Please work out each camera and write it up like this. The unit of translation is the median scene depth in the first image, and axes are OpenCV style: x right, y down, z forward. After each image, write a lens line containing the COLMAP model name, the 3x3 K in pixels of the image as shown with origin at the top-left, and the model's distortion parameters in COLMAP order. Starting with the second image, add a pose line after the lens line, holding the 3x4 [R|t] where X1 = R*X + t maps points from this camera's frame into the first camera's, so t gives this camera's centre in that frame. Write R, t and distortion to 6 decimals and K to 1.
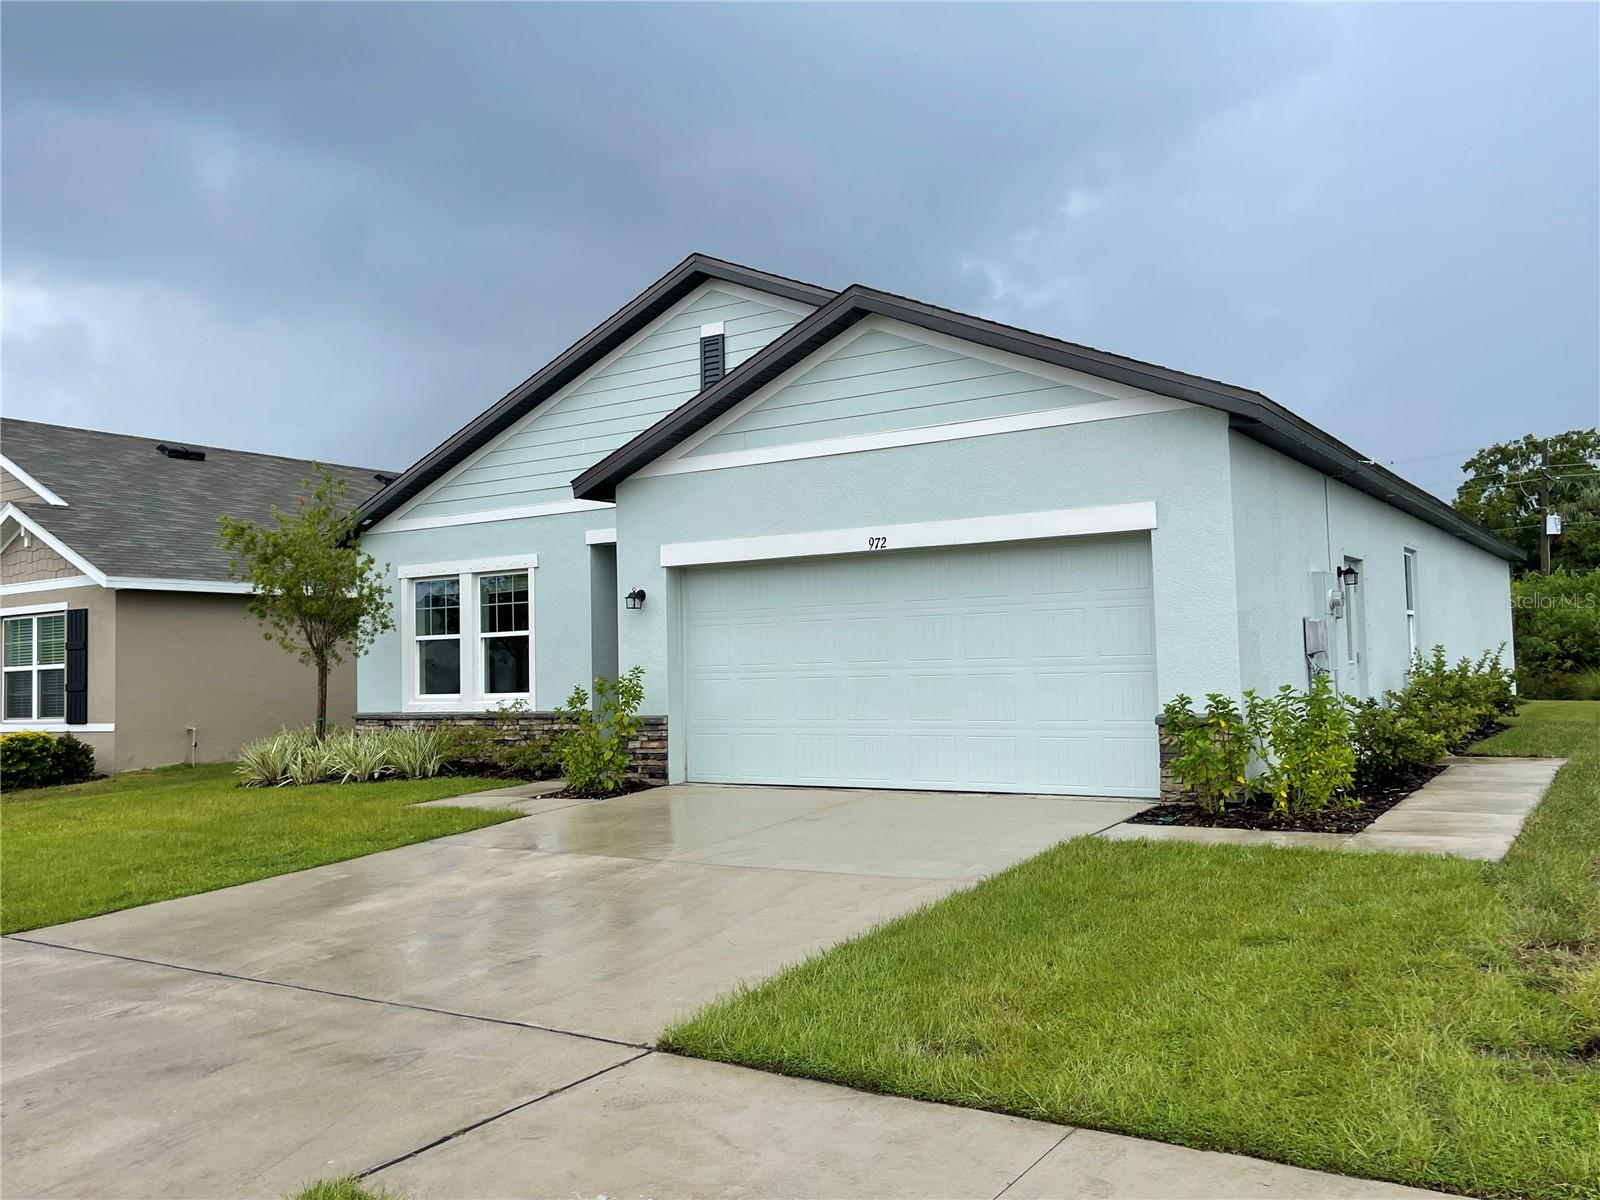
lens RADIAL K [[1329.0, 0, 800.0], [0, 1329.0, 600.0], [0, 0, 1]] dist [0.060259, 0.000303]
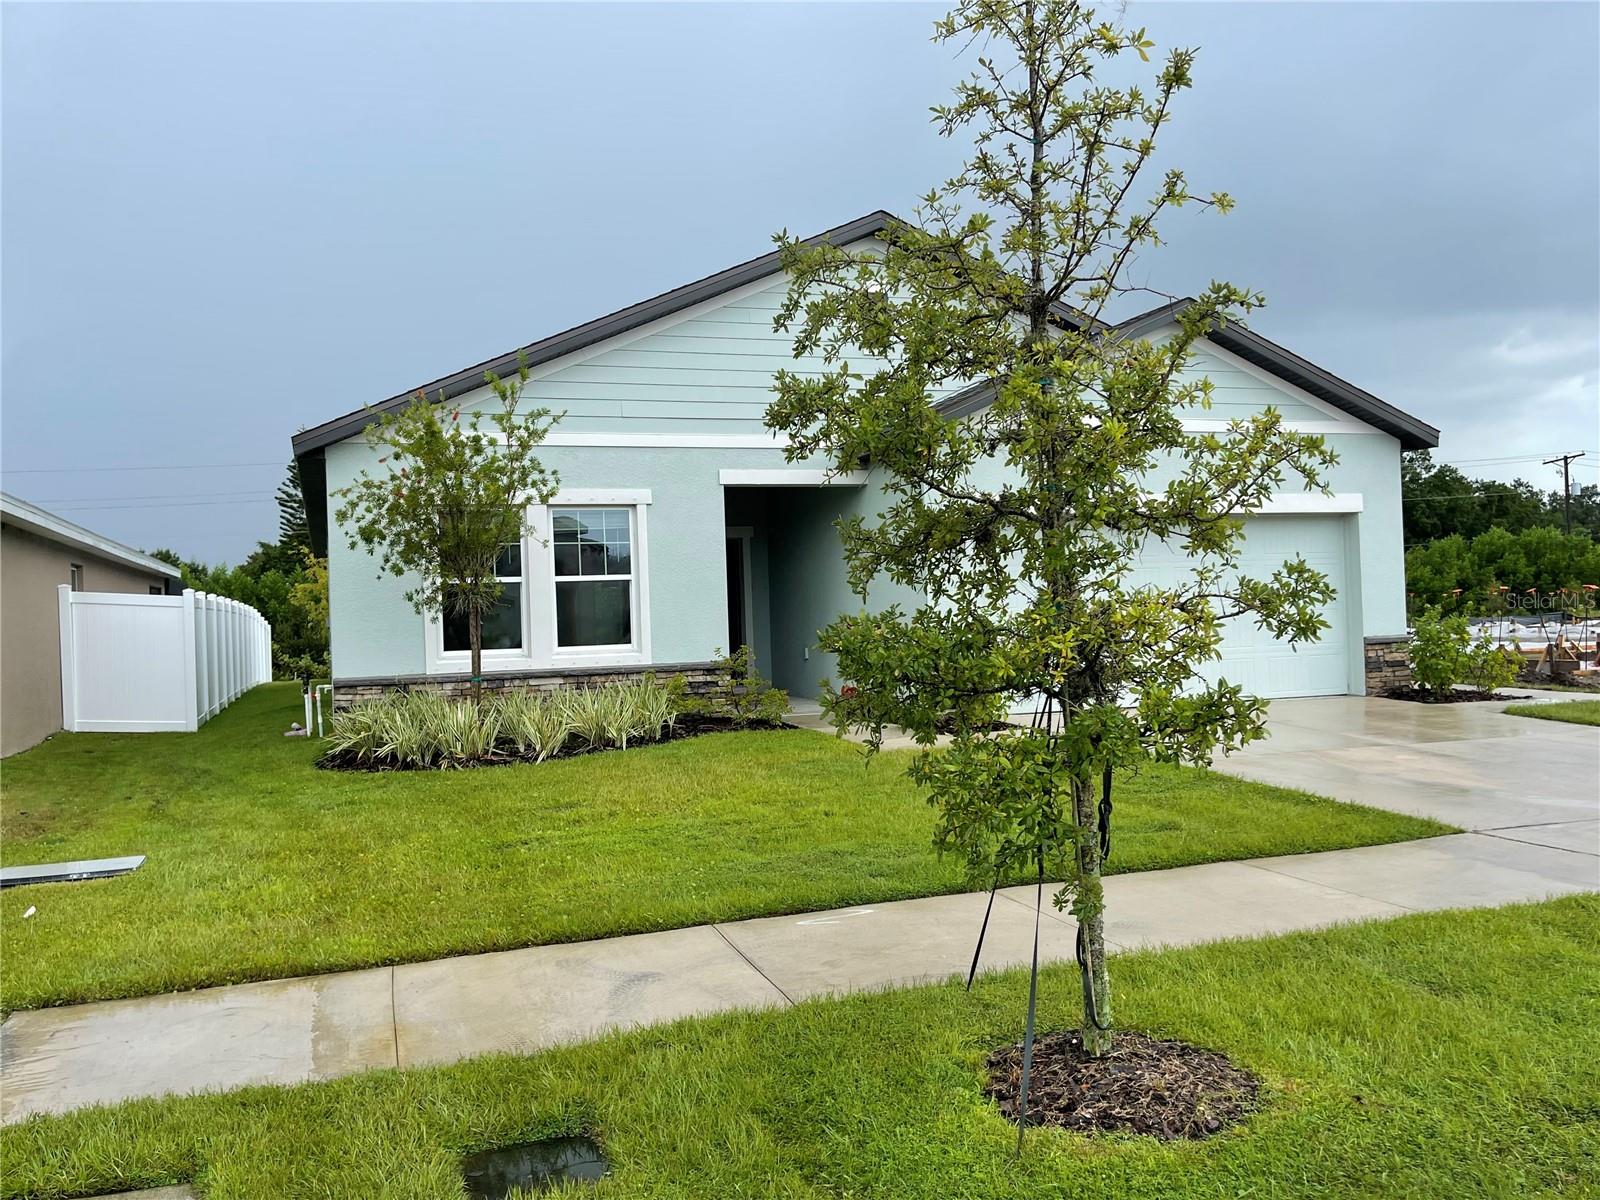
lens RADIAL K [[1329.0, 0, 800.0], [0, 1329.0, 600.0], [0, 0, 1]] dist [0.060259, 0.000303]
pose [[0.633552, 0.014513, 0.773564, -0.796930], [-0.023573, 0.999722, 0.000550, 0.035885], [-0.773341, -0.018583, 0.633718, 0.341687]]
